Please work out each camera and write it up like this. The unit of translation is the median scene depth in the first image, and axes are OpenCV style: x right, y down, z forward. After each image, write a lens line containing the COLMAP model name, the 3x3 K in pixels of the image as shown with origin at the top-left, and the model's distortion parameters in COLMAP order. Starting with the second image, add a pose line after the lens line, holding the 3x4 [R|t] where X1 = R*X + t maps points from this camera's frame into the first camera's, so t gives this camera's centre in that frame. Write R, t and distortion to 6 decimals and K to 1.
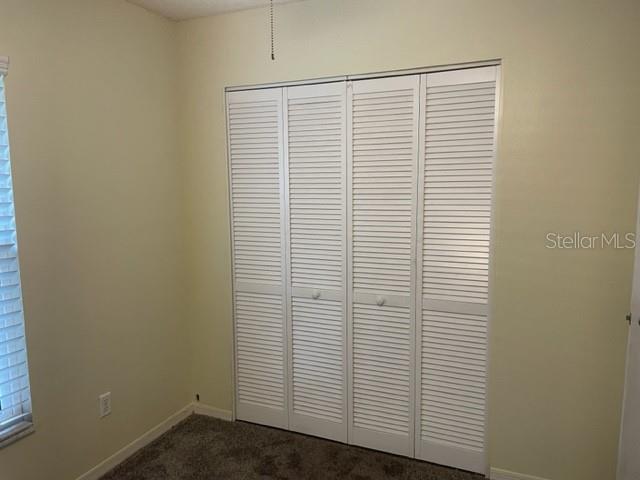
lens RADIAL K [[478.7, 0, 330.0], [0, 478.7, 237.4], [0, 0, 1]] dist [0.039697, -0.076894]
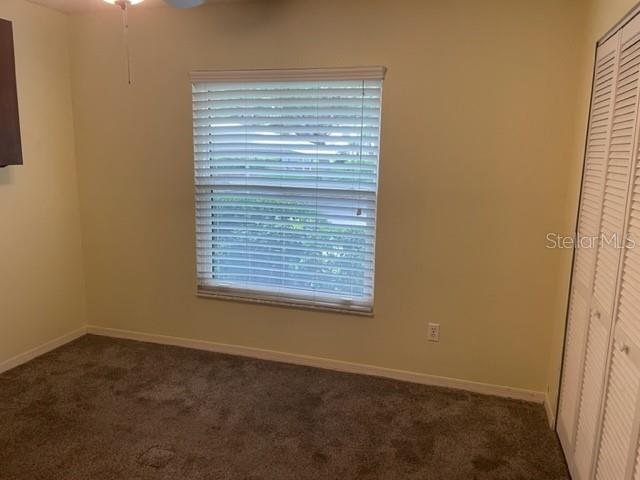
lens RADIAL K [[478.7, 0, 330.0], [0, 478.7, 237.4], [0, 0, 1]] dist [0.039697, -0.076894]
pose [[0.098165, 0.184599, -0.977899, 0.685077], [-0.142844, 0.975084, 0.169728, -0.067927], [0.984865, 0.123025, 0.122088, 0.546443]]
